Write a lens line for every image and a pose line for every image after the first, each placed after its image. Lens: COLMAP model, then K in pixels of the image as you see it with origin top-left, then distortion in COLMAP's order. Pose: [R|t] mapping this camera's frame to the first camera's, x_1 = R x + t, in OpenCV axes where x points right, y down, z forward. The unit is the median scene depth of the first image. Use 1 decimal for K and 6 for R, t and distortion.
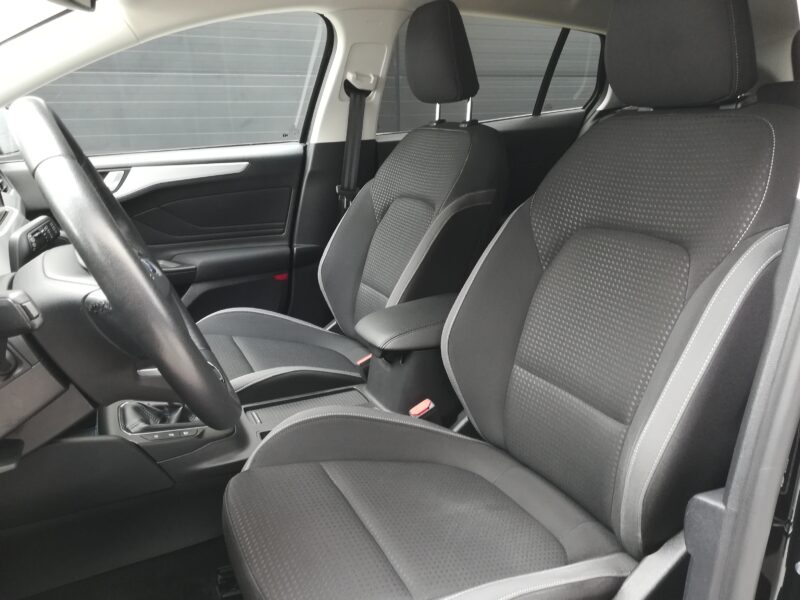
lens RADIAL K [[625.5, 0, 400.0], [0, 625.5, 300.0], [0, 0, 1]] dist [-0.001977, -0.004942]
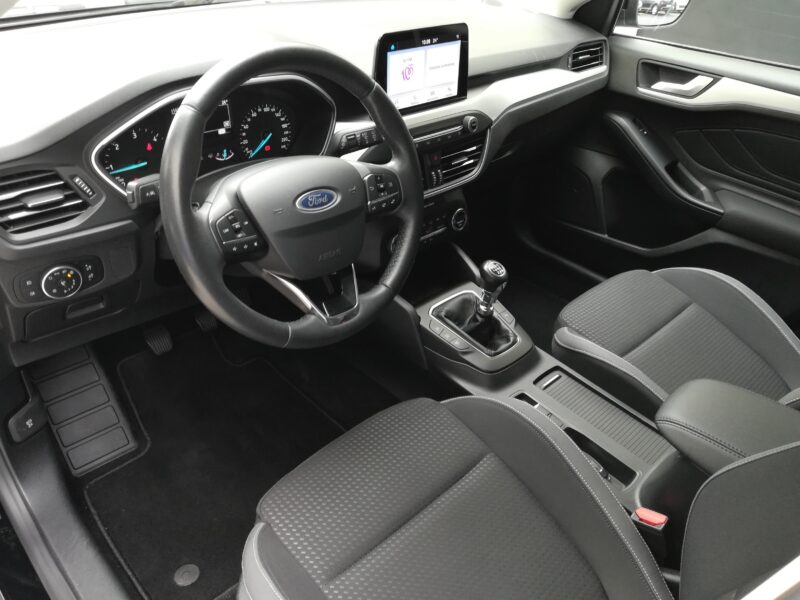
lens RADIAL K [[625.5, 0, 400.0], [0, 625.5, 300.0], [0, 0, 1]] dist [-0.001977, -0.004942]
pose [[0.250699, 0.550601, -0.796234, 0.407185], [-0.316742, 0.823882, 0.469992, -0.292791], [0.914781, 0.134374, 0.380945, 0.410049]]
